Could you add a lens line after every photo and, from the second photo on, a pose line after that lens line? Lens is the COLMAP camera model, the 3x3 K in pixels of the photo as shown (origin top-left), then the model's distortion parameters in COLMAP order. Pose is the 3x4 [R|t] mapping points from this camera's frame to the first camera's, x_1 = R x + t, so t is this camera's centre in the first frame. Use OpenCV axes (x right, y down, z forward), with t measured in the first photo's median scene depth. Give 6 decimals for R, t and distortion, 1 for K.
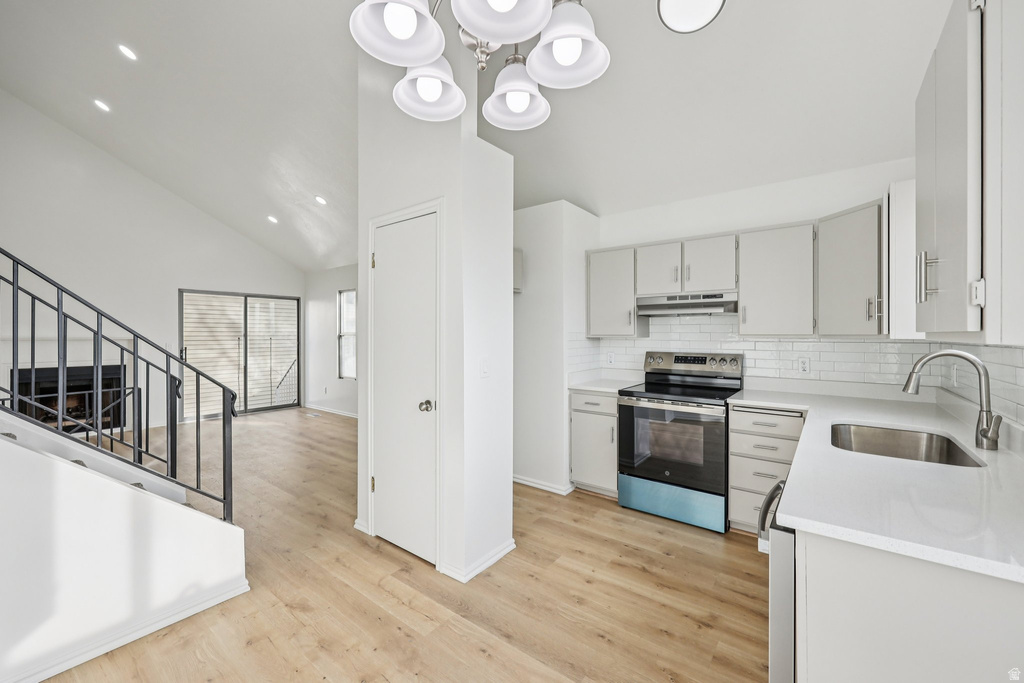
lens RADIAL K [[411.6, 0, 515.2], [0, 411.6, 340.6], [0, 0, 1]] dist [0.000452, 0.000289]
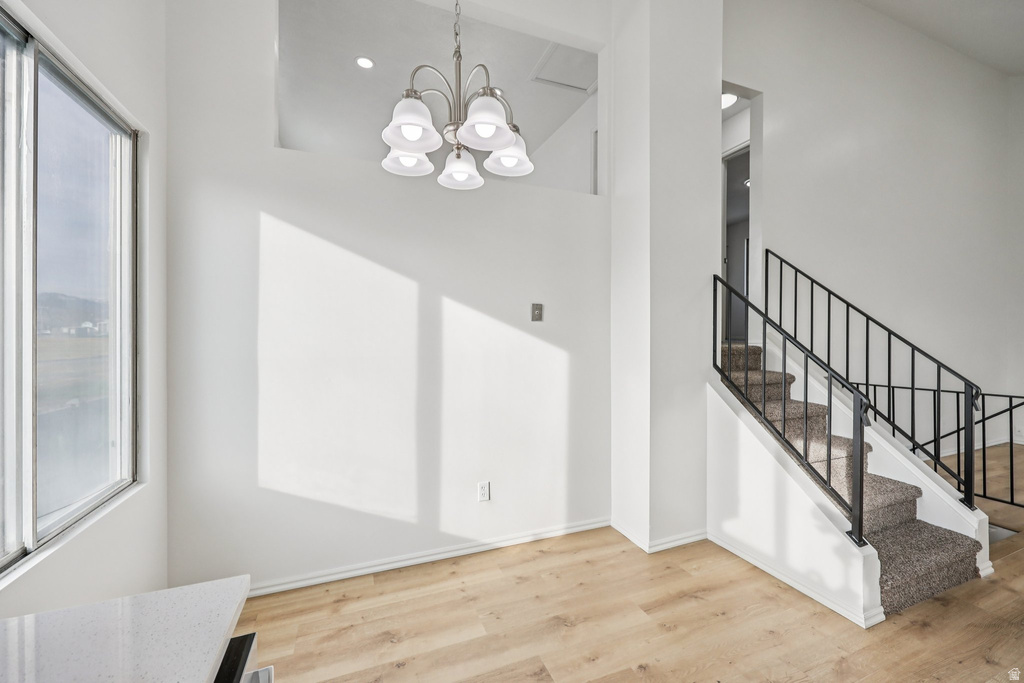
lens RADIAL K [[411.6, 0, 513.5], [0, 411.6, 336.4], [0, 0, 1]] dist [0.000452, 0.000289]
pose [[-0.511234, 0.002685, -0.859438, 0.327519], [-0.014732, 0.999821, 0.011887, -0.006038], [0.859315, 0.018739, -0.511103, 0.547830]]
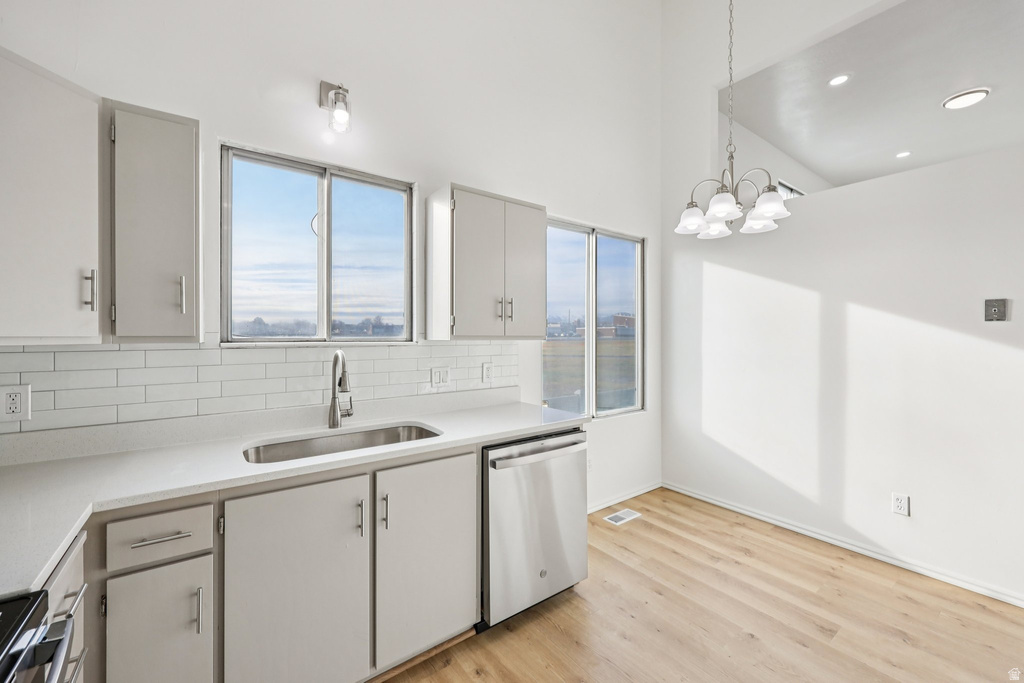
lens RADIAL K [[411.6, 0, 514.6], [0, 411.6, 335.1], [0, 0, 1]] dist [0.000452, 0.000289]
pose [[-0.961590, -0.000047, 0.274491, 0.138105], [0.003743, 0.999905, 0.013286, -0.017117], [-0.274466, 0.013803, -0.961498, 1.021620]]
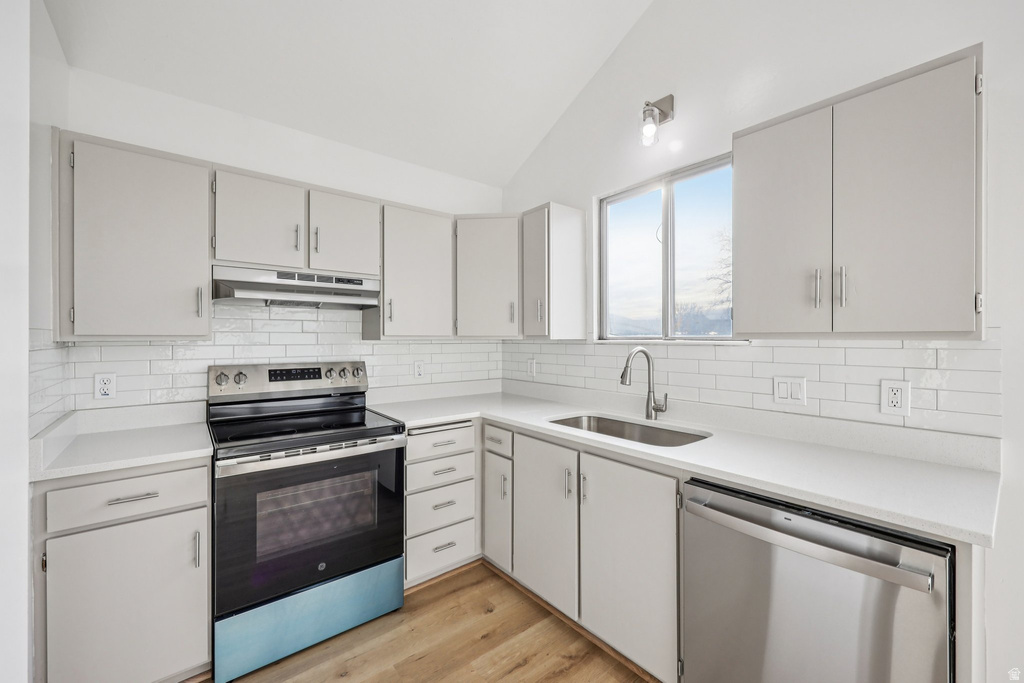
lens RADIAL K [[411.6, 0, 509.8], [0, 411.6, 338.6], [0, 0, 1]] dist [0.000452, 0.000289]
pose [[0.231425, 0.000319, 0.972853, -0.142396], [0.014213, 0.999892, -0.003709, -0.002727], [-0.972749, 0.014685, 0.231395, 0.560949]]
